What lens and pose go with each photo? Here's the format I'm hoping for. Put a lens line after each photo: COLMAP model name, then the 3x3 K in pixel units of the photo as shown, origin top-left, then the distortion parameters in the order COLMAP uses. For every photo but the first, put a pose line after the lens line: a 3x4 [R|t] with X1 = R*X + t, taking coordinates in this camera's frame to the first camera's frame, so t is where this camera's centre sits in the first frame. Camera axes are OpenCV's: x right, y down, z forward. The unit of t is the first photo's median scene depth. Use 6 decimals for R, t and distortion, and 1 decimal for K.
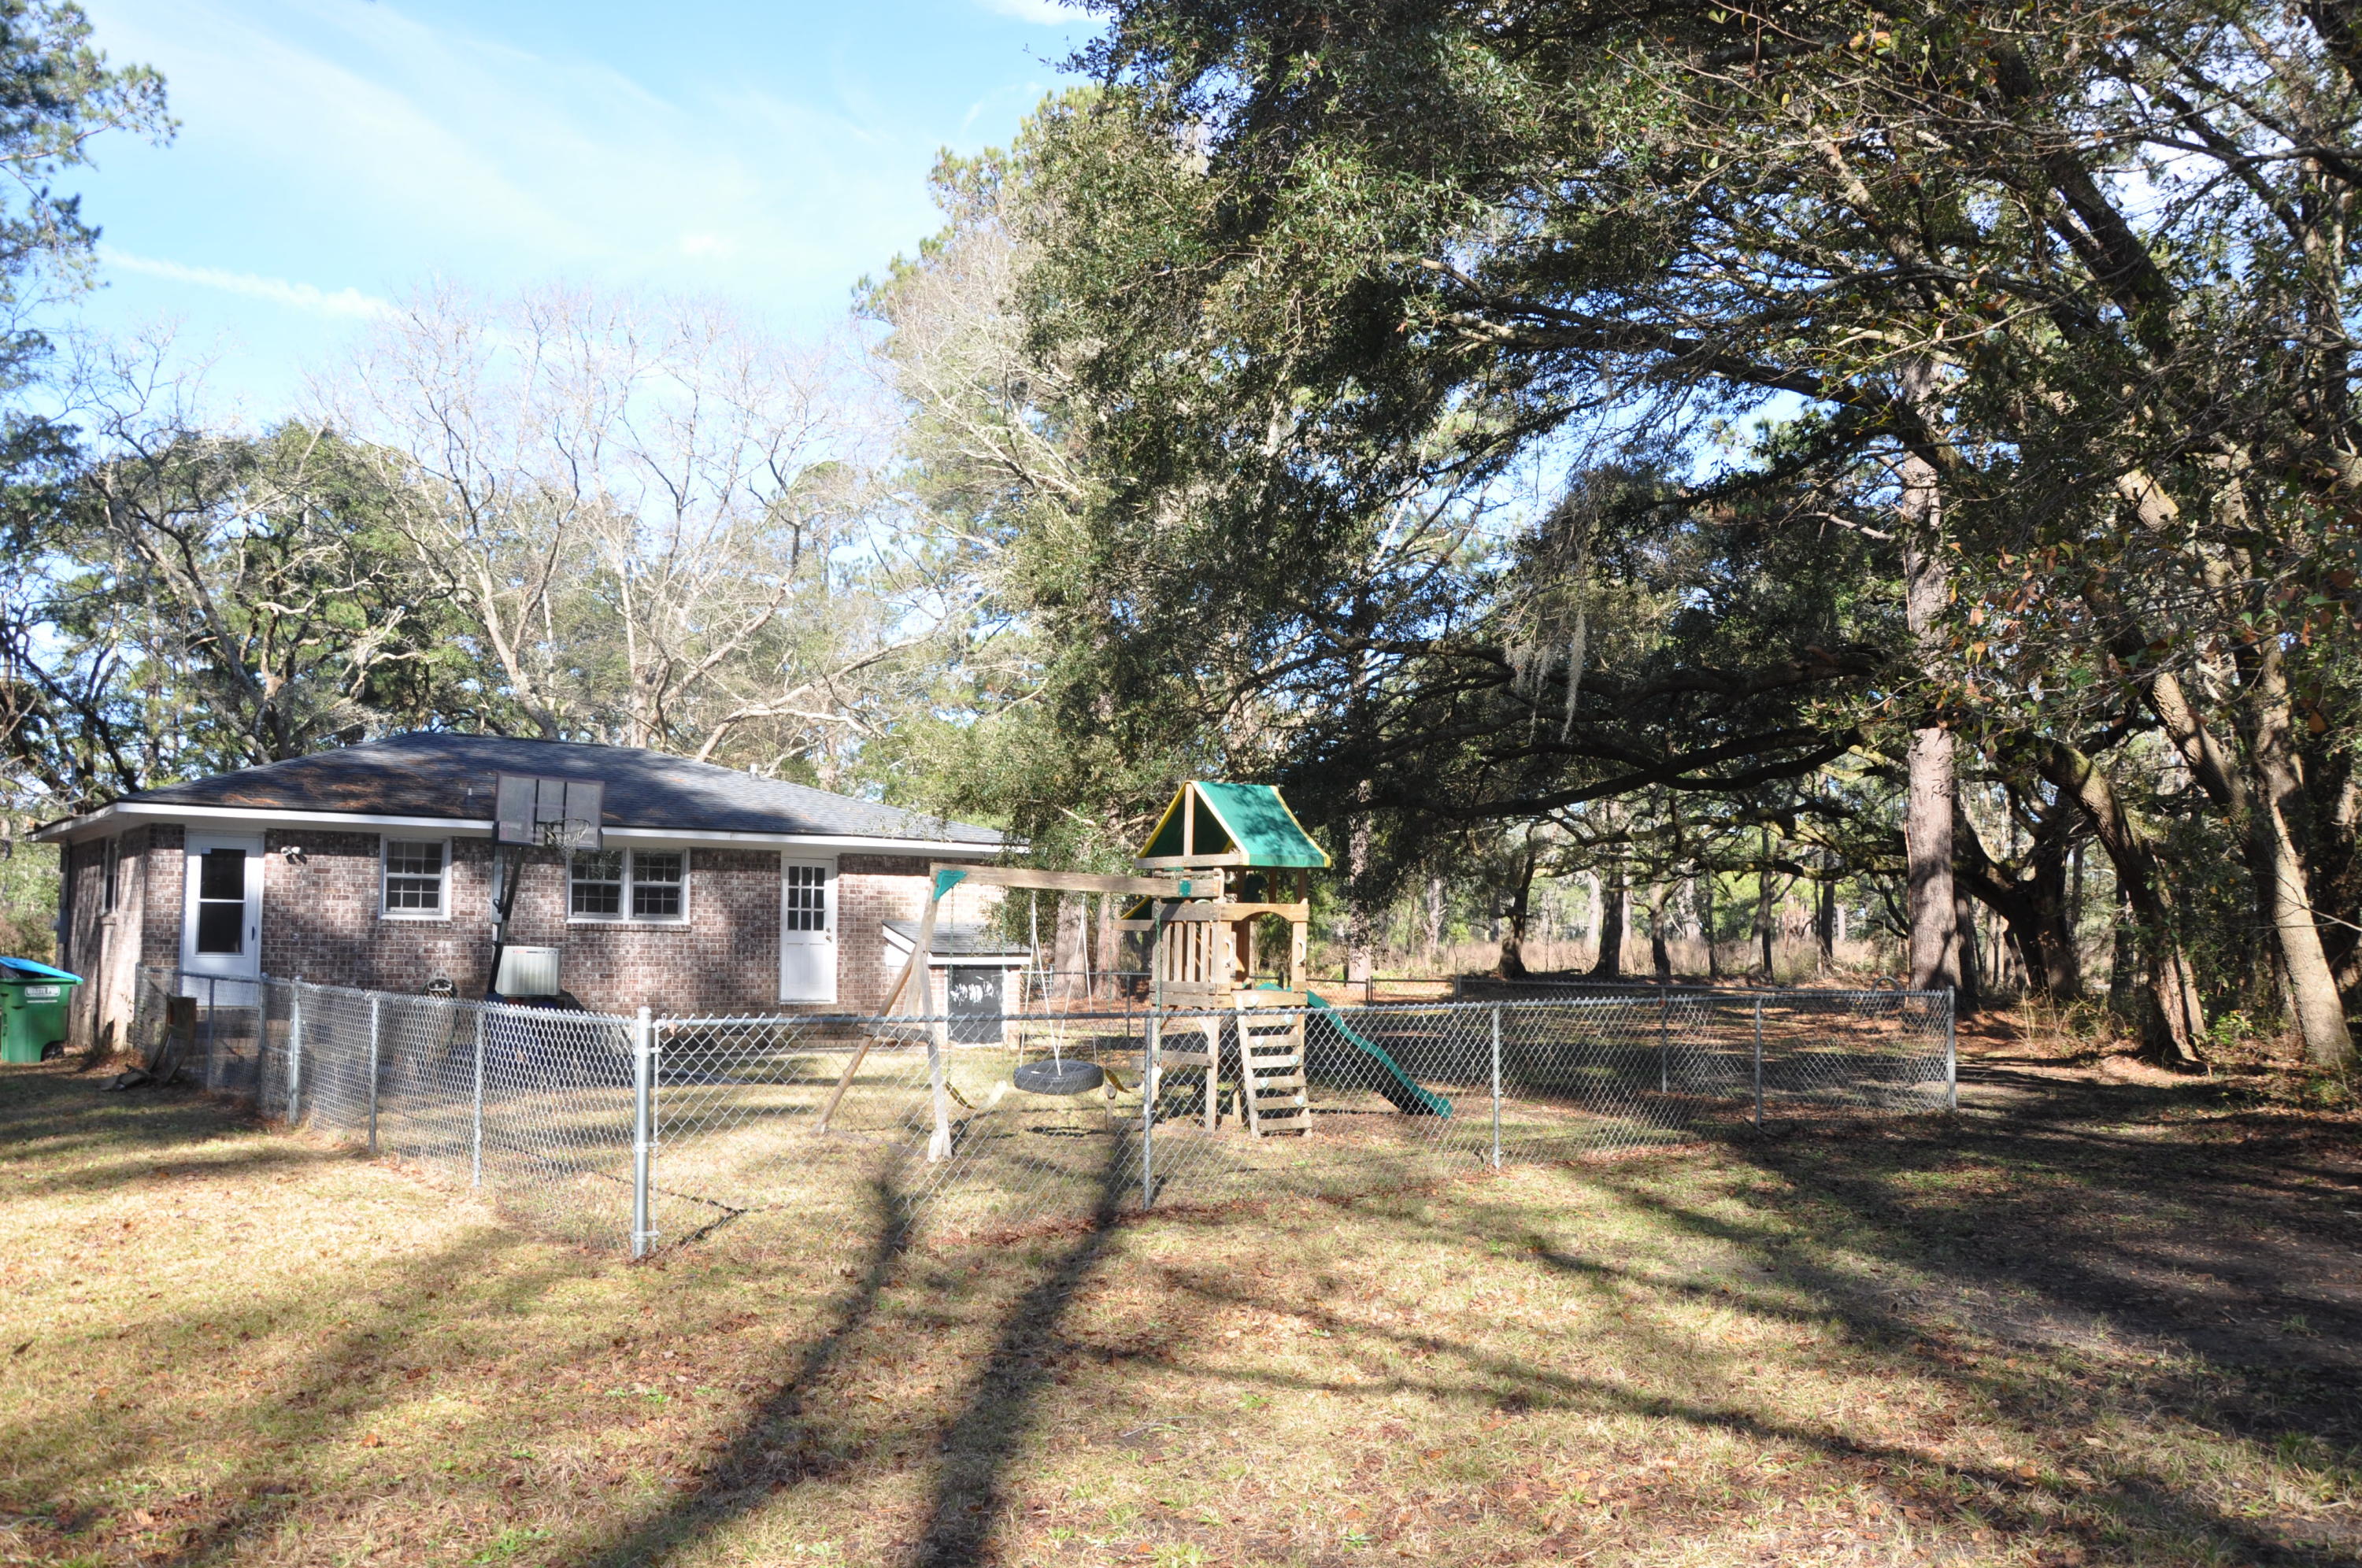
lens RADIAL K [[1842.9, 0, 1155.5], [0, 1842.9, 796.9], [0, 0, 1]] dist [-0.159684, 0.118515]
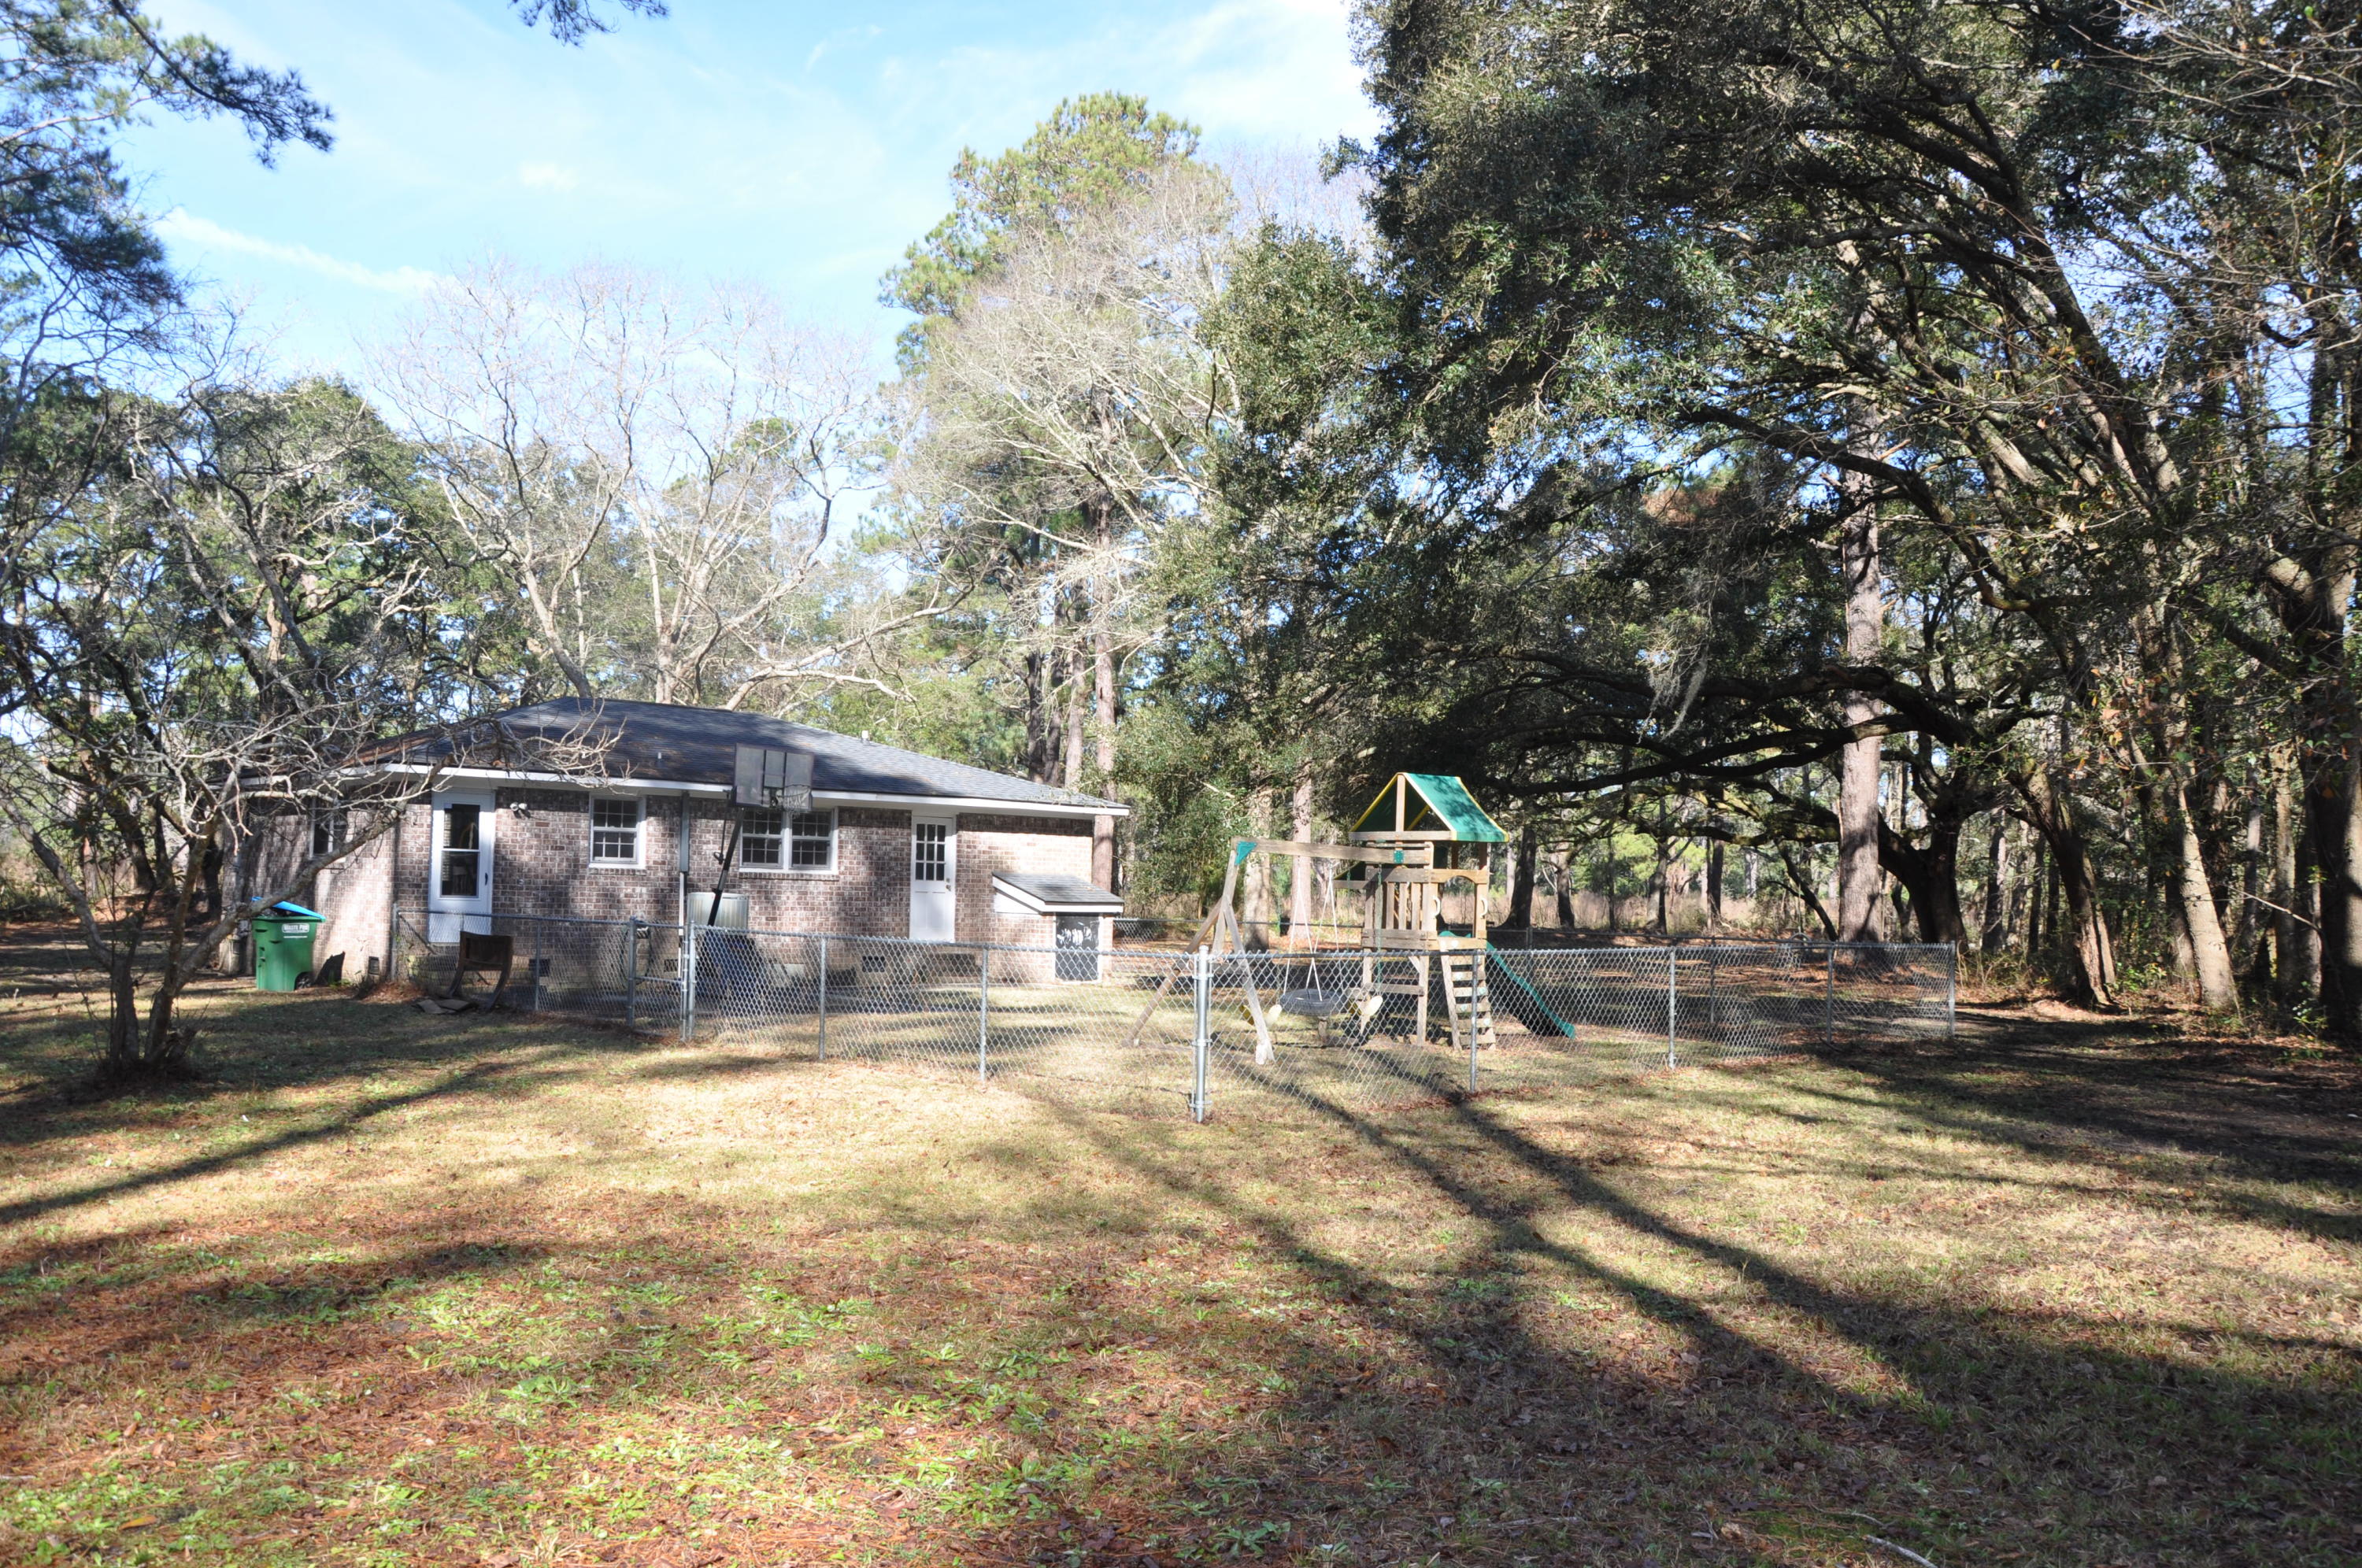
lens RADIAL K [[1842.9, 0, 1155.5], [0, 1842.9, 796.9], [0, 0, 1]] dist [-0.159684, 0.118515]
pose [[0.996892, 0.018258, 0.076639, -0.158627], [-0.020472, 0.999393, 0.028200, -0.015786], [-0.076078, -0.029681, 0.996660, -0.167666]]
